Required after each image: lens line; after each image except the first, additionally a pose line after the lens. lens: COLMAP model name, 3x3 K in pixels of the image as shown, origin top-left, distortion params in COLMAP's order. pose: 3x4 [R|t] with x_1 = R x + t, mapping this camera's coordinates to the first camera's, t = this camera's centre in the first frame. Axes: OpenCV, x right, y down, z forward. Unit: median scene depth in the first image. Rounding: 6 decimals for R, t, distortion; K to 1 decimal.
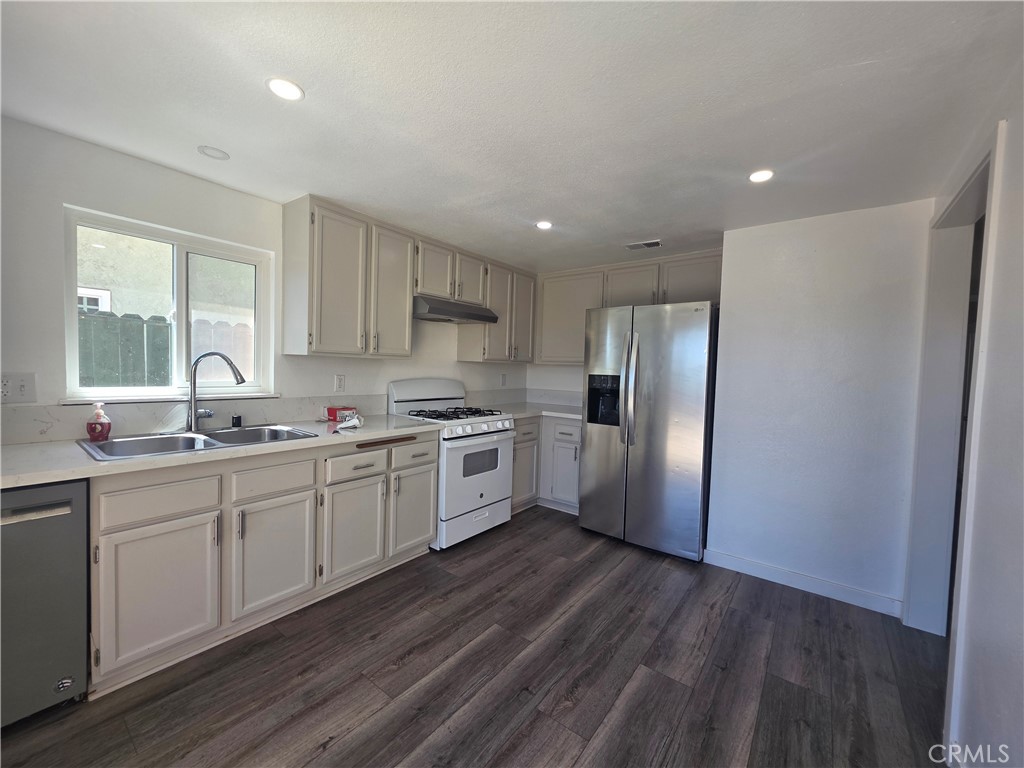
lens RADIAL K [[409.5, 0, 508.8], [0, 409.5, 383.6], [0, 0, 1]] dist [-0.000778, 0.000065]
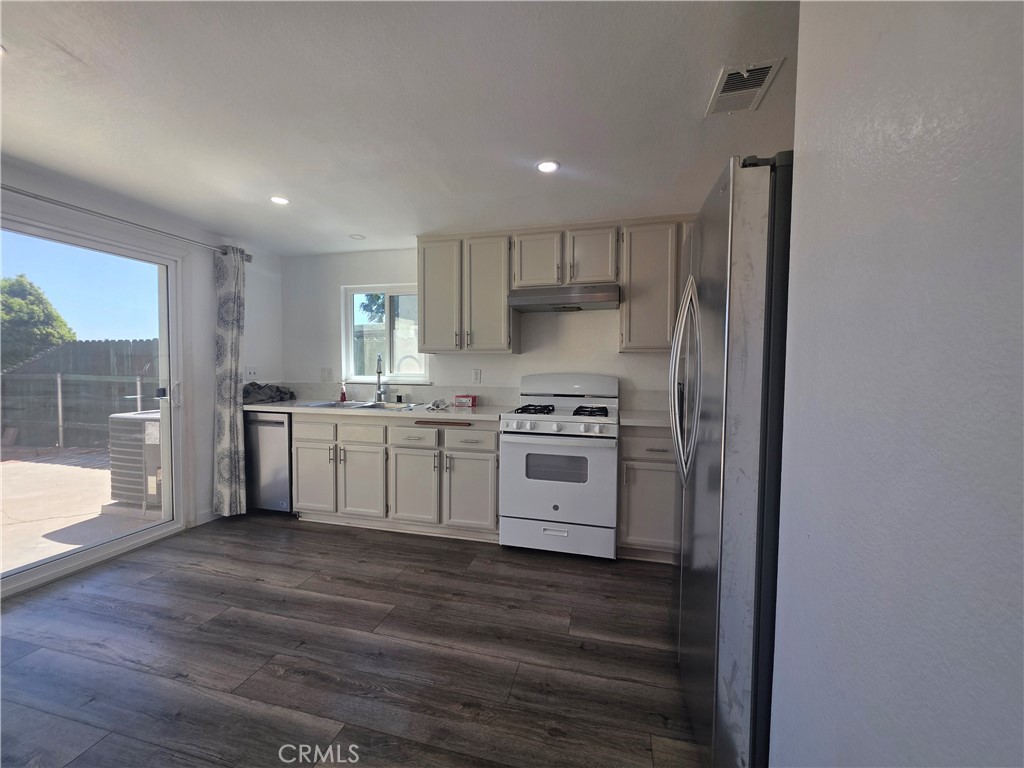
lens RADIAL K [[409.5, 0, 508.8], [0, 409.5, 383.6], [0, 0, 1]] dist [-0.000778, 0.000065]
pose [[0.398482, 0.006489, -0.917153, 0.856552], [-0.032653, 0.999441, -0.007116, 0.031420], [0.916595, 0.032783, 0.398471, 0.714516]]
